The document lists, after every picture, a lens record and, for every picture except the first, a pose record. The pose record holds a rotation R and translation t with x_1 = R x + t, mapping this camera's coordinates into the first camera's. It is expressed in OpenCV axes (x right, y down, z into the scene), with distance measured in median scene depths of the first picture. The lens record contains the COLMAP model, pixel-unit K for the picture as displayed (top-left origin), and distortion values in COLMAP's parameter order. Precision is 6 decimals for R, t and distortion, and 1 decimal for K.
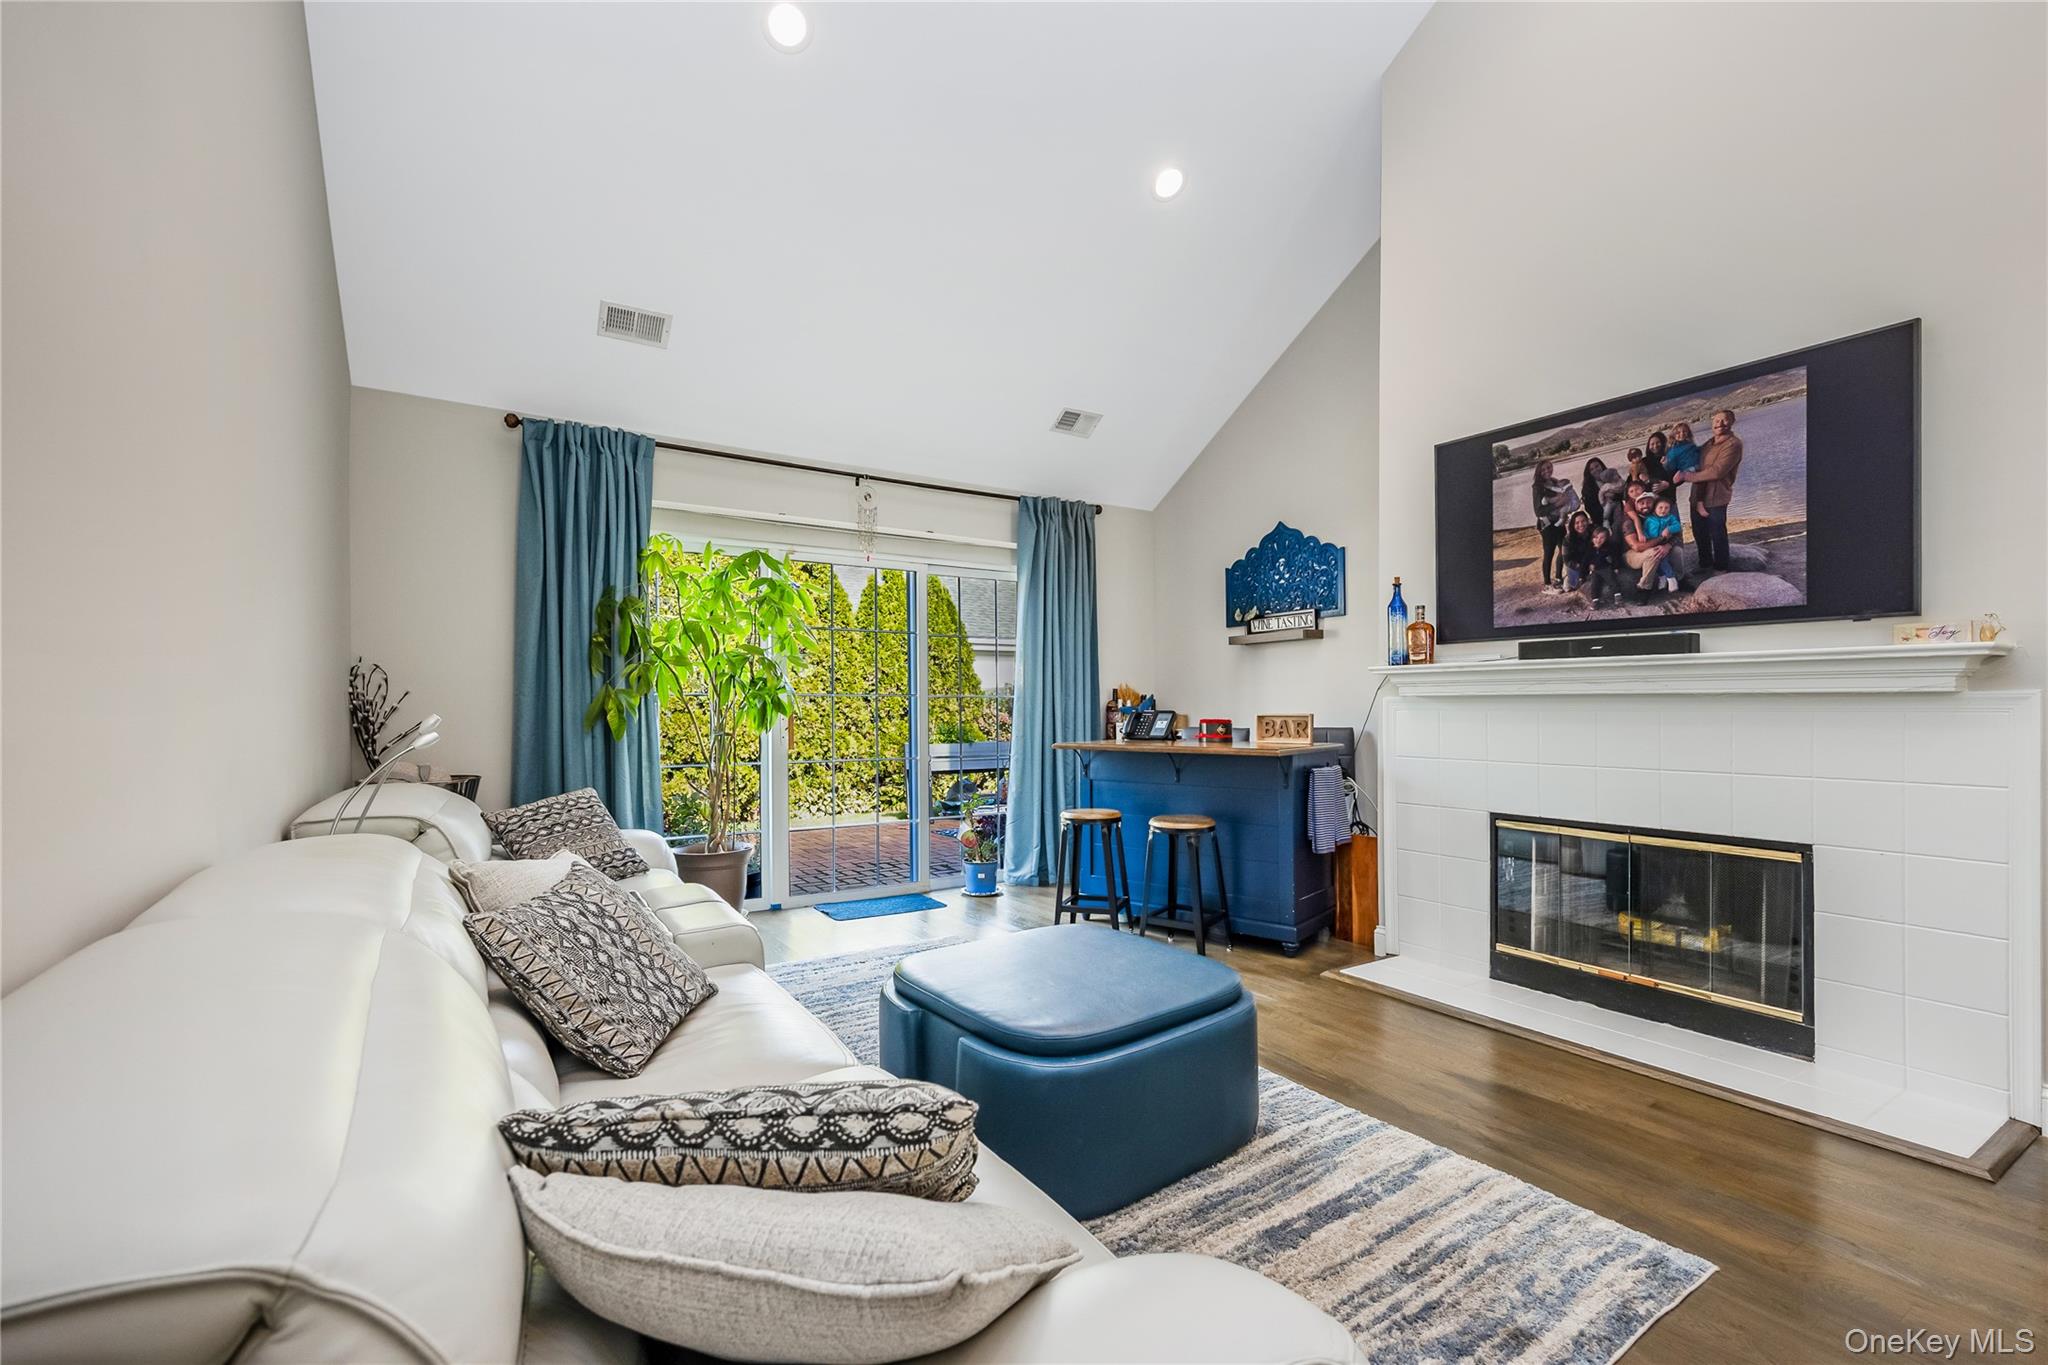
lens RADIAL K [[904.2, 0, 1037.1], [0, 904.2, 706.5], [0, 0, 1]] dist [-0.004316, -0.000895]
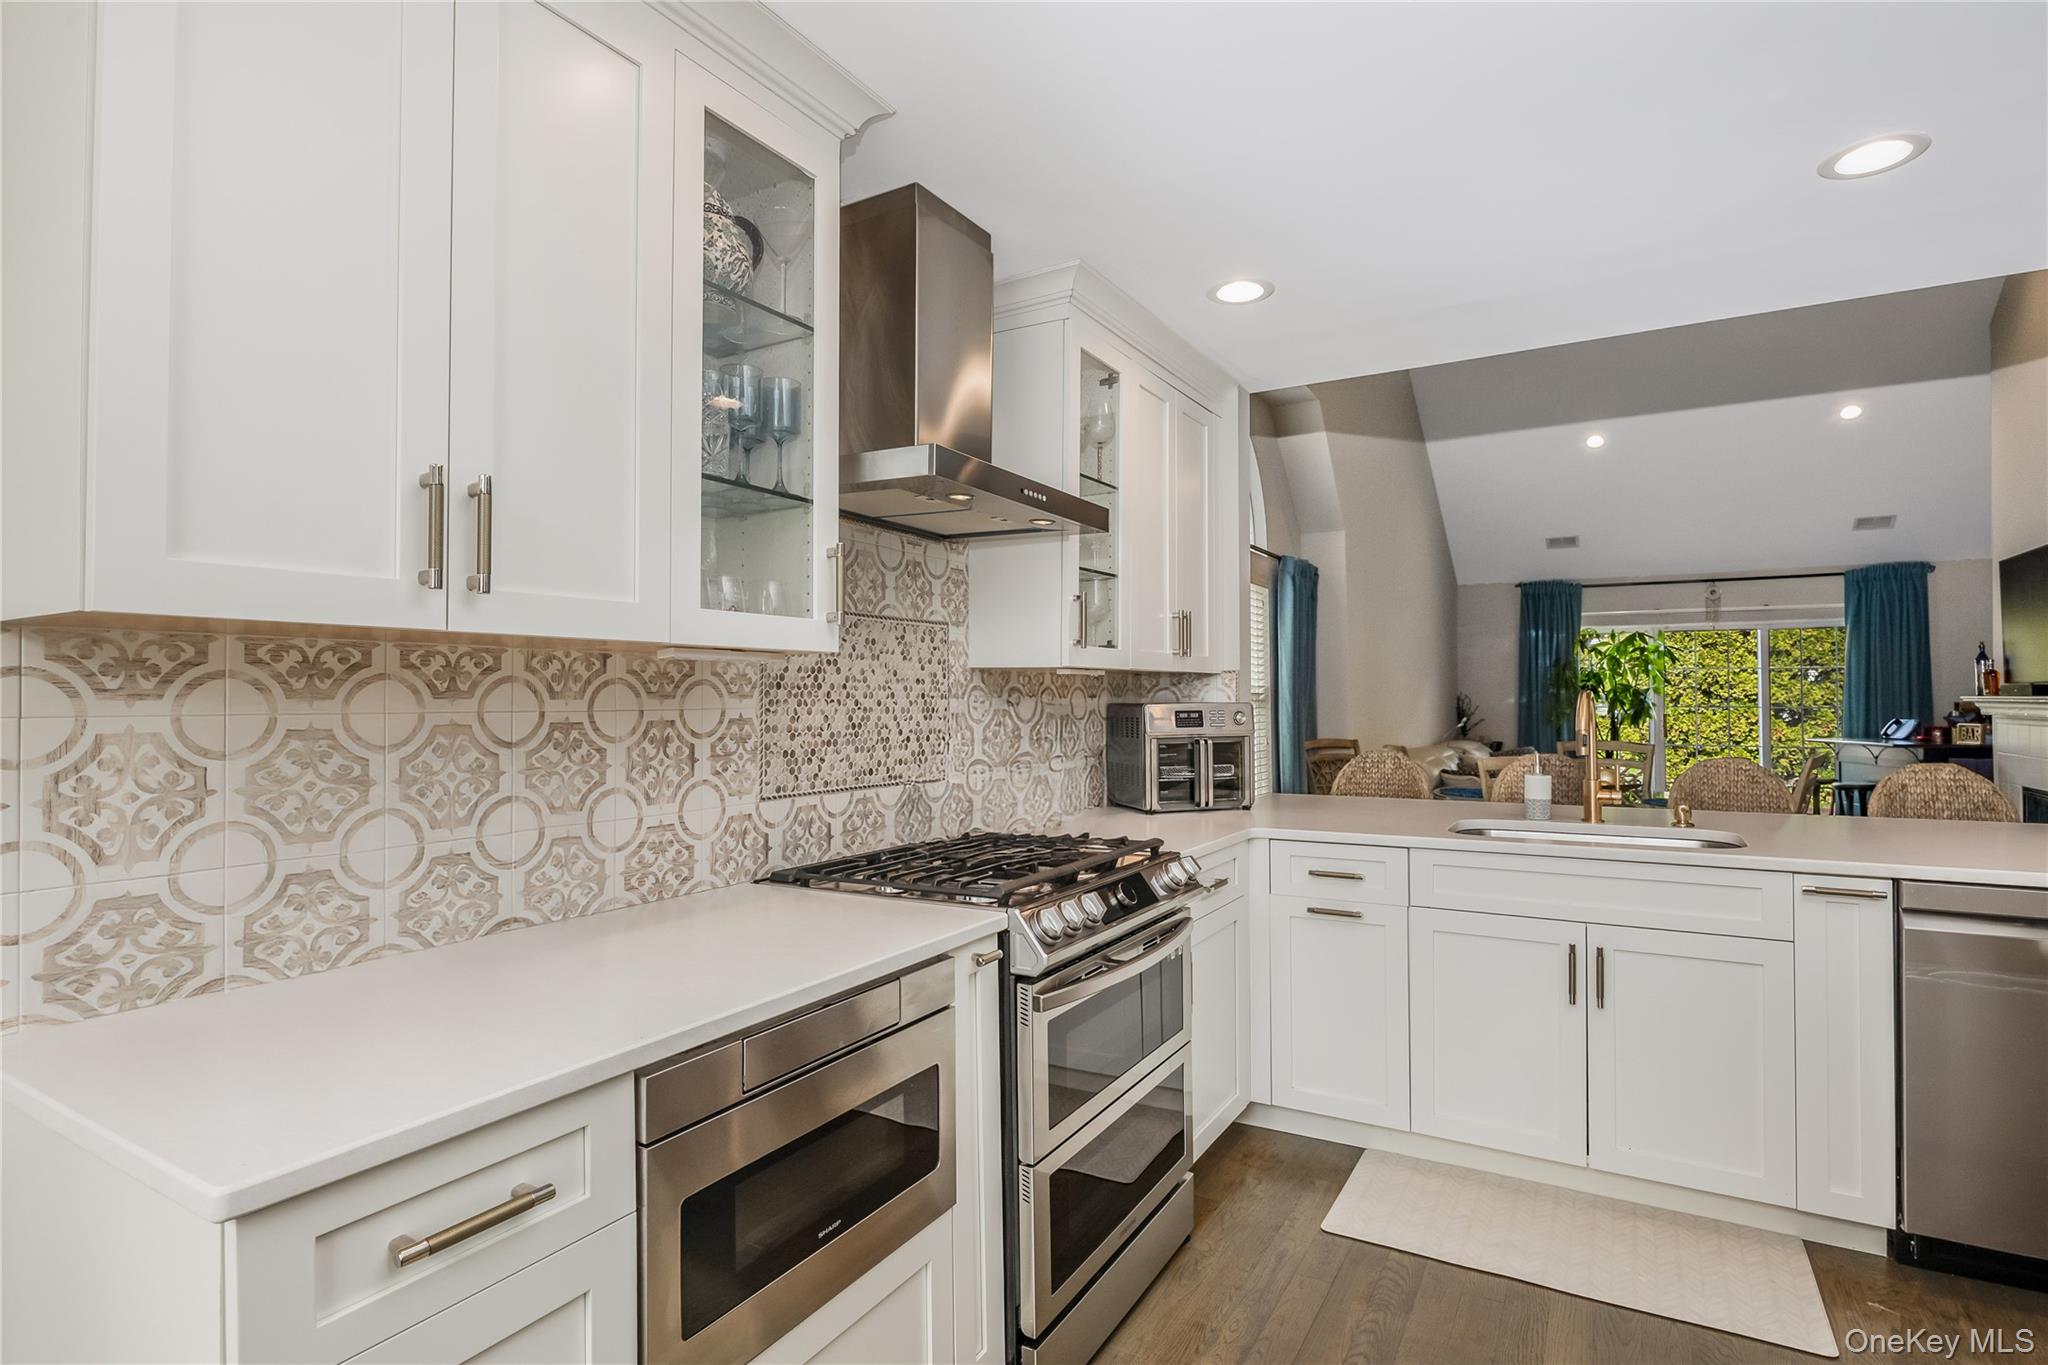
lens RADIAL K [[992.5, 0, 1035.3], [0, 992.5, 682.2], [0, 0, 1]] dist [-0.018745, -0.001184]
pose [[0.440813, -0.015209, -0.897470, 1.072725], [0.002547, 0.999874, -0.015694, -0.040372], [0.897595, 0.004632, 0.440796, -1.144603]]
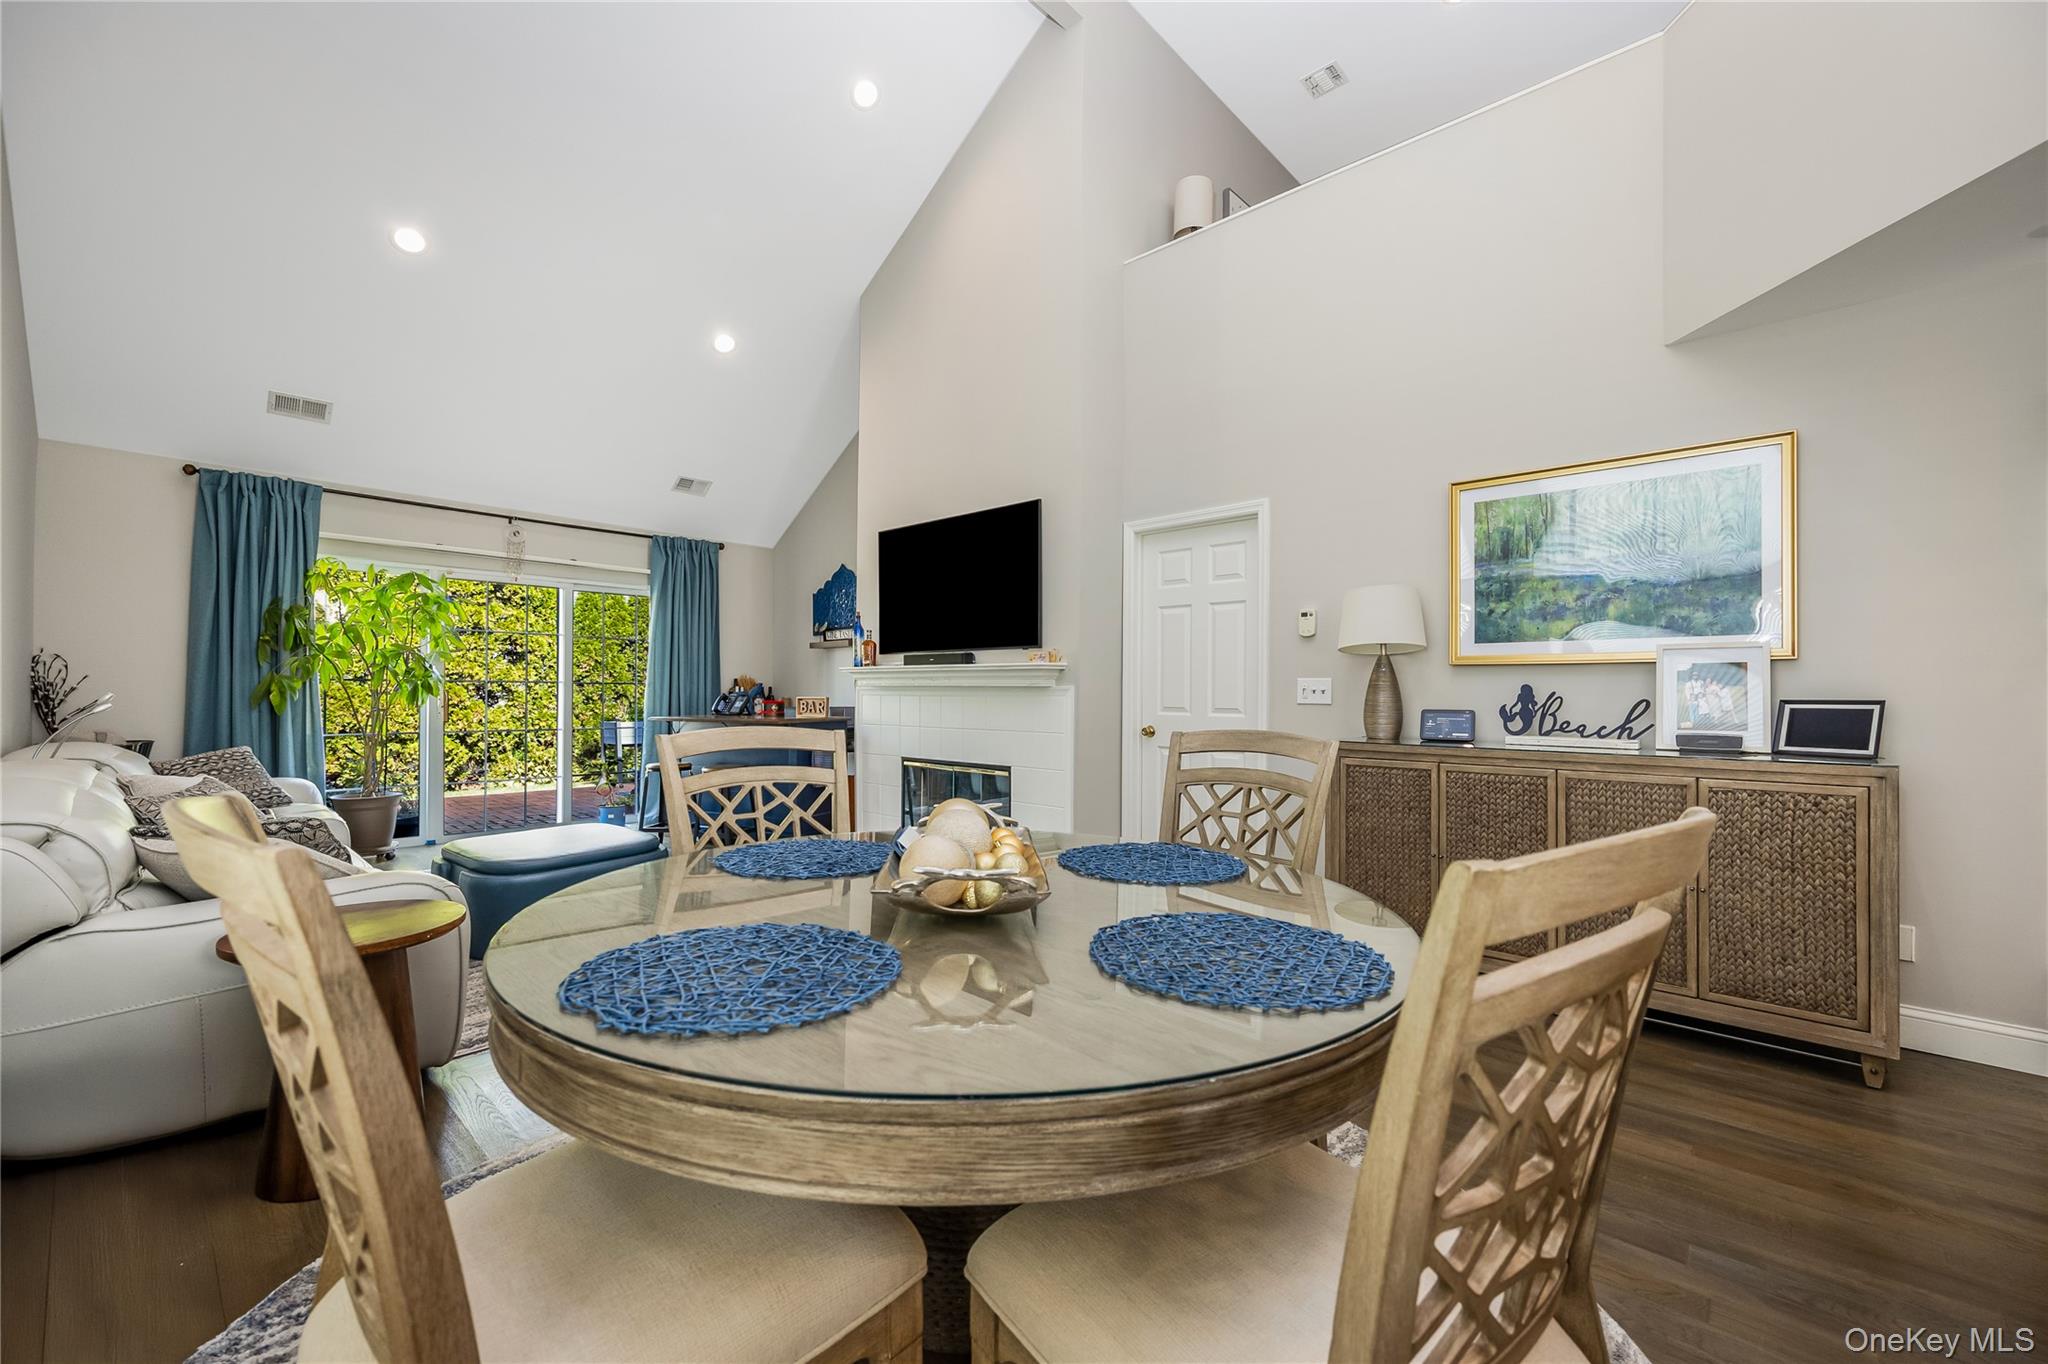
lens RADIAL K [[831.0, 0, 1038.9], [0, 831.0, 683.3], [0, 0, 1]] dist [-0.007208, 0.000009]
pose [[0.968341, 0.010029, 0.249430, 0.301103], [-0.007141, 0.999897, -0.012480, -0.000157], [-0.249529, 0.010304, 0.968313, -0.440642]]
